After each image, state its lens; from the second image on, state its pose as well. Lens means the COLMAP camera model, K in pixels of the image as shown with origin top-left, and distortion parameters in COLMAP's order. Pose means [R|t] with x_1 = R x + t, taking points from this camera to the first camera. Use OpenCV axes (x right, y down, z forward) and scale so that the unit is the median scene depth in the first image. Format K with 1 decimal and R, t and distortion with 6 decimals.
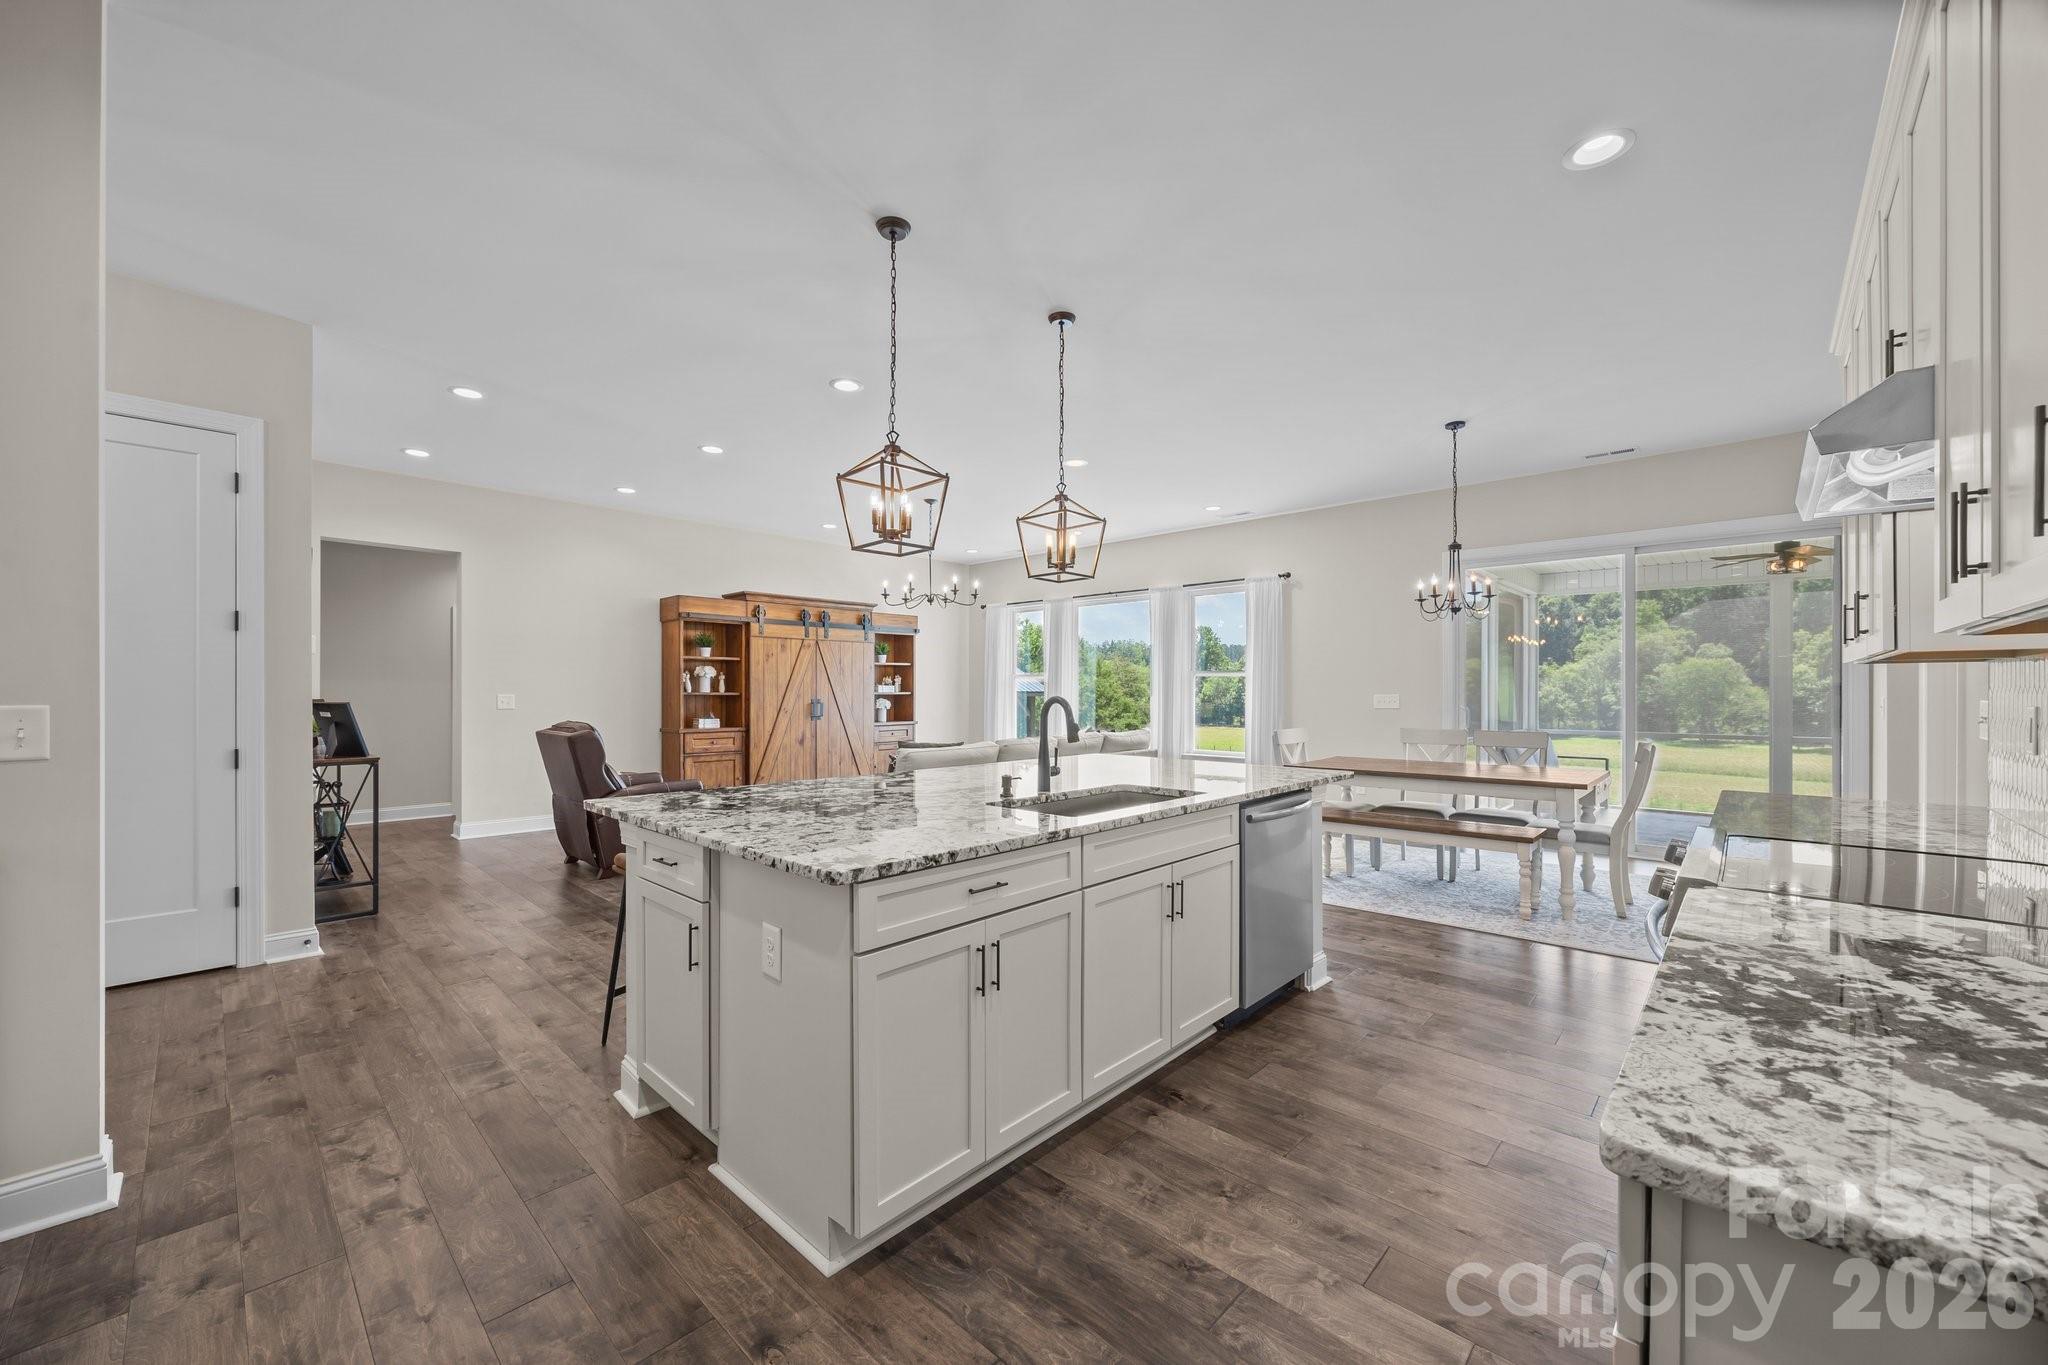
lens RADIAL K [[788.9, 0, 1028.4], [0, 788.9, 691.7], [0, 0, 1]] dist [-0.001152, -0.000015]
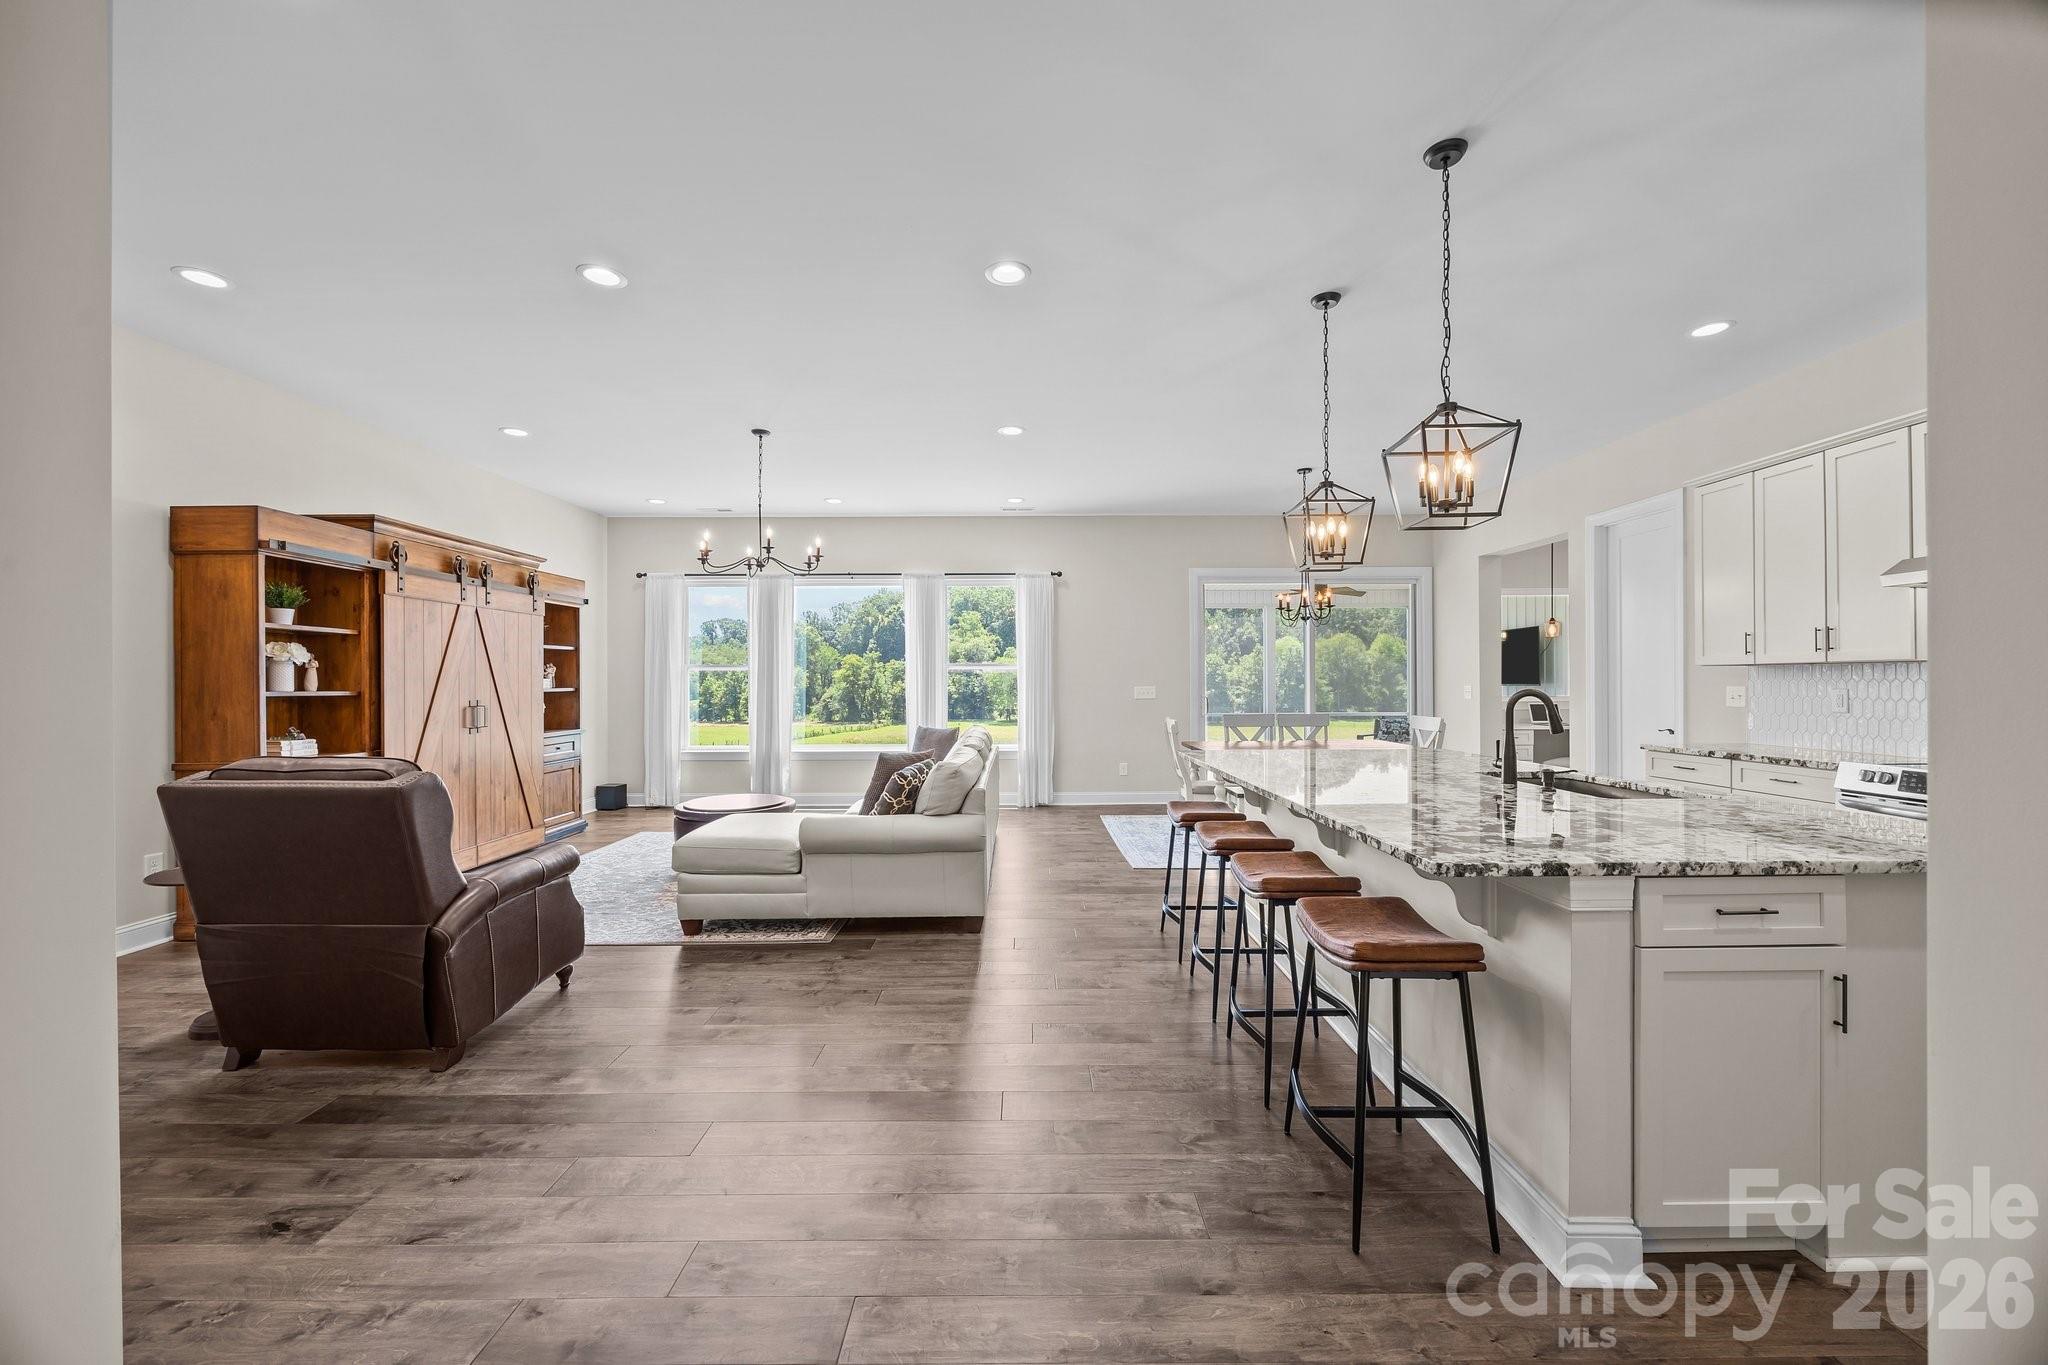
lens RADIAL K [[788.9, 0, 1024.9], [0, 788.9, 678.3], [0, 0, 1]] dist [-0.001152, -0.000015]
pose [[0.725844, -0.000098, 0.687860, -0.412711], [0.005833, 0.999965, -0.006013, -0.001994], [-0.687835, 0.008377, 0.725819, 0.258707]]
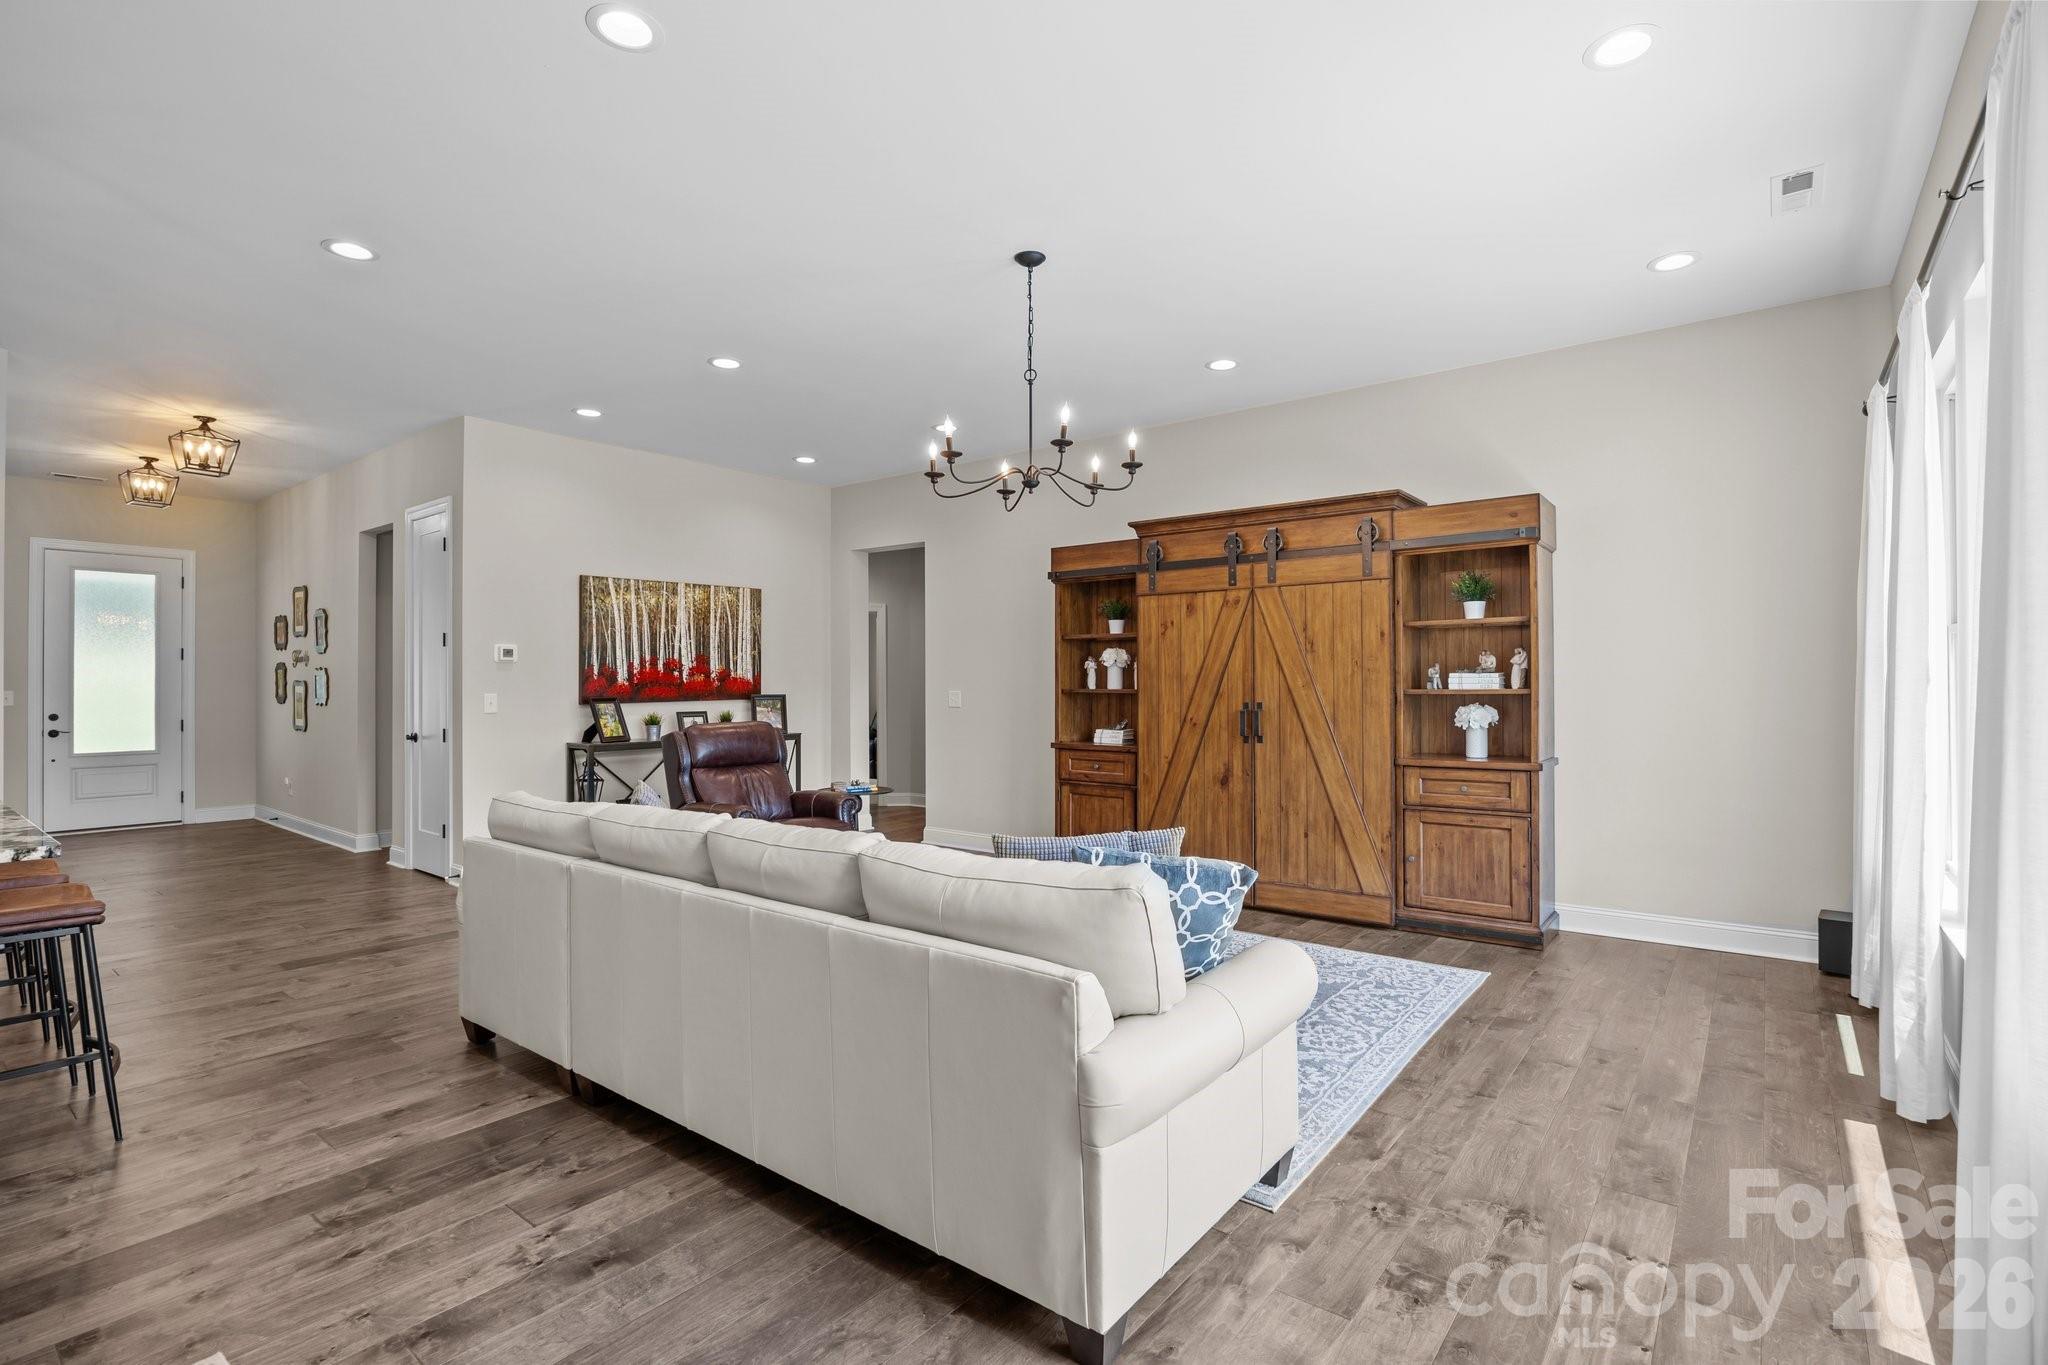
lens RADIAL K [[950.6, 0, 1030.0], [0, 950.6, 677.6], [0, 0, 1]] dist [-0.015084, 0.000896]
pose [[0.088427, -0.009275, -0.996039, 0.363108], [0.000751, 0.999957, -0.009245, -0.001359], [0.996082, 0.000069, 0.088431, 0.861165]]
